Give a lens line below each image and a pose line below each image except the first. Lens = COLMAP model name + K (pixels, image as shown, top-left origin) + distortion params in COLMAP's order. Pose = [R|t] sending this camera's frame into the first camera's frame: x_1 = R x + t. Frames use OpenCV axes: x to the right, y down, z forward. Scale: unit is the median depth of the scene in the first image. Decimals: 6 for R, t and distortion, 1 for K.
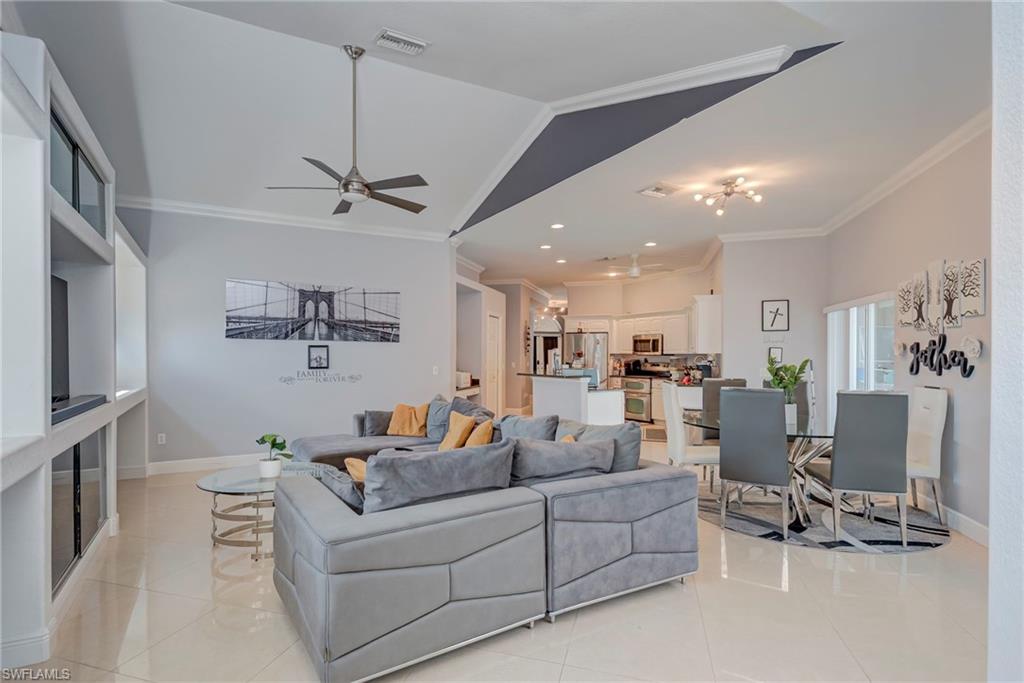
lens RADIAL K [[523.3, 0, 511.9], [0, 523.3, 352.7], [0, 0, 1]] dist [-0.028916, -0.000114]
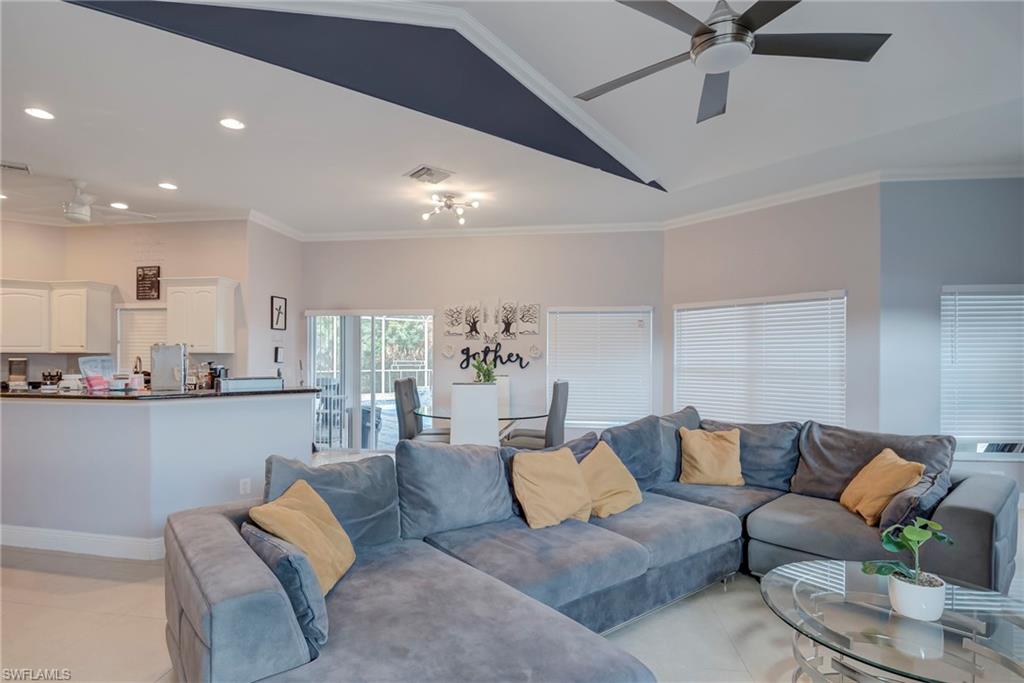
lens RADIAL K [[514.1, 0, 486.8], [0, 514.1, 356.0], [0, 0, 1]] dist [0.001299, -0.014682]
pose [[-0.107215, 0.006696, 0.994213, -0.715792], [-0.006263, 0.999953, -0.007410, 0.016273], [-0.994216, -0.007021, -0.107168, 1.122983]]
